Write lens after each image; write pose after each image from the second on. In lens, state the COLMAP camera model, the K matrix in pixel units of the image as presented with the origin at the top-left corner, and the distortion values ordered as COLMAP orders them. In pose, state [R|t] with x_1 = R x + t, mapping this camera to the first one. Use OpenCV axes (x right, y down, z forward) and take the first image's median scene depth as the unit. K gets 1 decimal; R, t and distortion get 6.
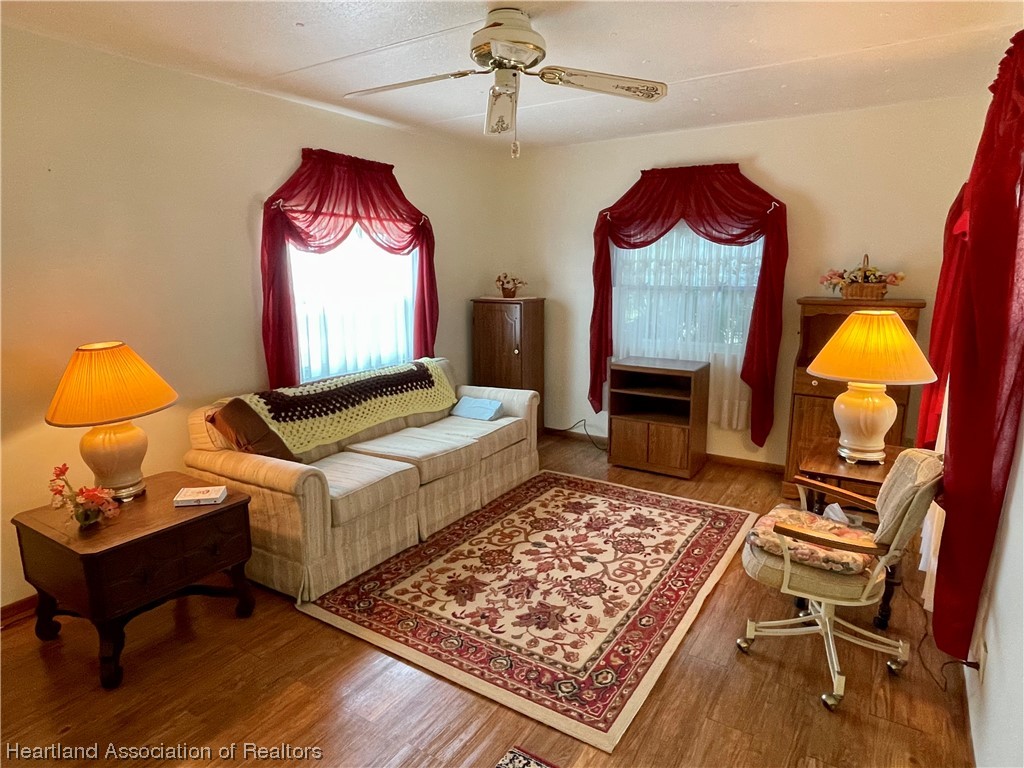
lens RADIAL K [[606.6, 0, 514.3], [0, 606.6, 384.6], [0, 0, 1]] dist [-0.006299, -0.001109]
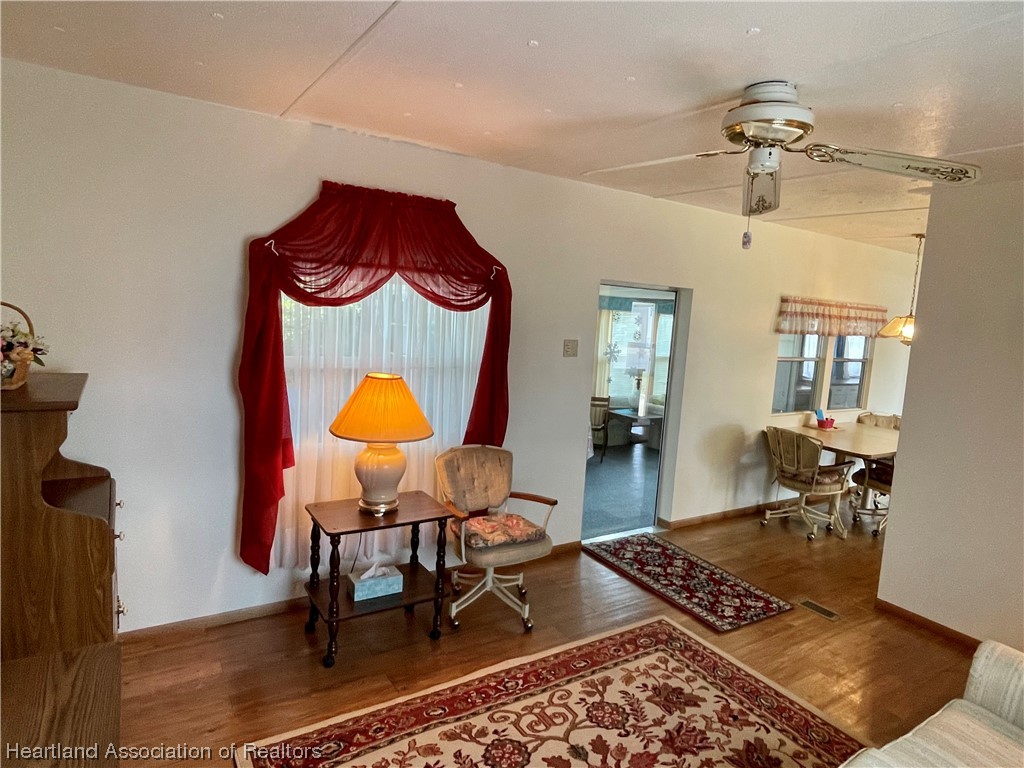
lens RADIAL K [[606.6, 0, 513.9], [0, 606.6, 383.0], [0, 0, 1]] dist [-0.006299, -0.001109]
pose [[-0.907974, -0.107293, 0.405058, -0.063120], [0.016538, 0.956734, 0.290494, -0.412635], [-0.418701, 0.270460, -0.866915, 1.810625]]
